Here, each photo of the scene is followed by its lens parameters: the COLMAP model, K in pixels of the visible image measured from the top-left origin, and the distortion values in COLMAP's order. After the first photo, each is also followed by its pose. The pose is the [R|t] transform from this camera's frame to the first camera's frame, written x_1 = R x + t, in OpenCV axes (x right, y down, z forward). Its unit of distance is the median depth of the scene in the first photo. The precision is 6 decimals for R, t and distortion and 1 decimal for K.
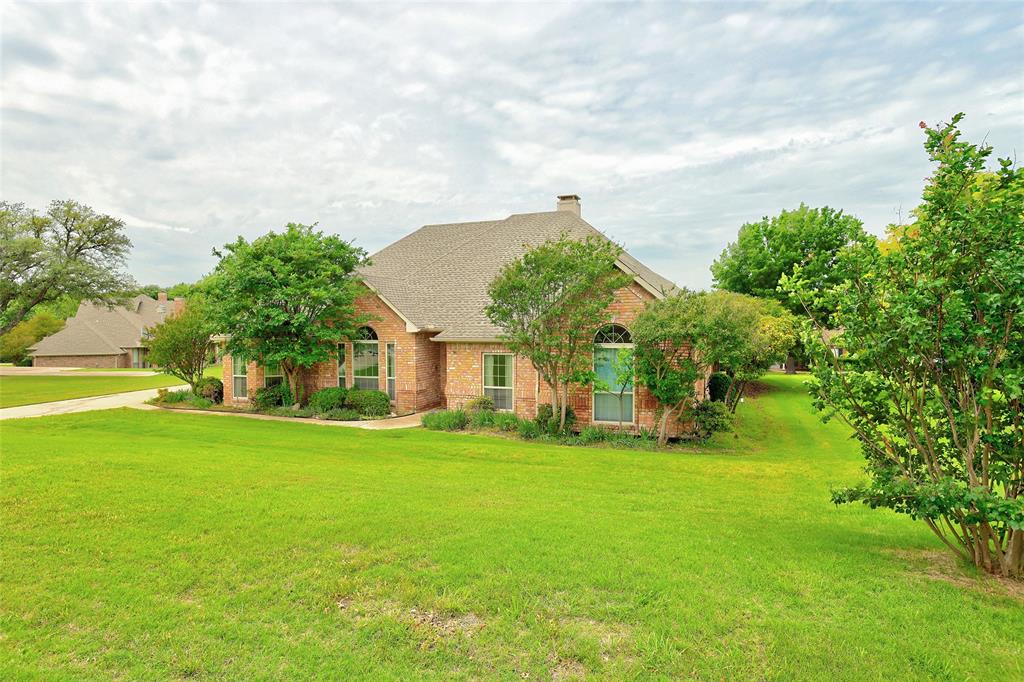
lens RADIAL K [[607.7, 0, 515.8], [0, 607.7, 342.5], [0, 0, 1]] dist [0.001551, -0.000148]
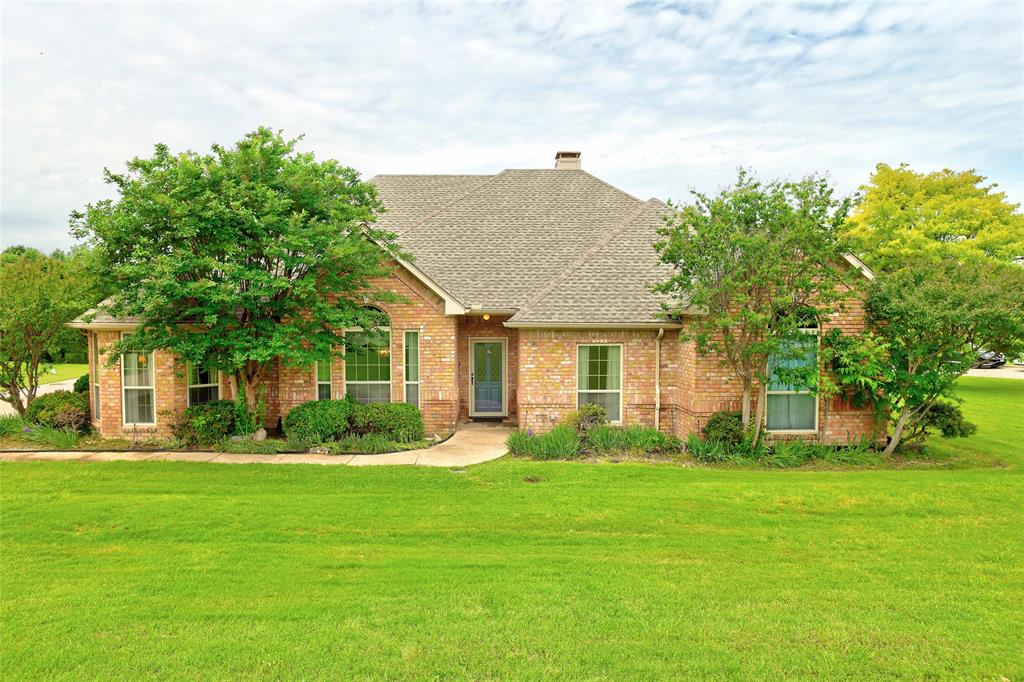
lens RADIAL K [[583.6, 0, 507.9], [0, 583.6, 336.8], [0, 0, 1]] dist [-0.025722, 0.013238]
pose [[0.930117, -0.010577, 0.367112, -0.354883], [0.008237, 0.999935, 0.007940, 0.003127], [-0.367172, -0.004362, 0.930143, 0.367528]]
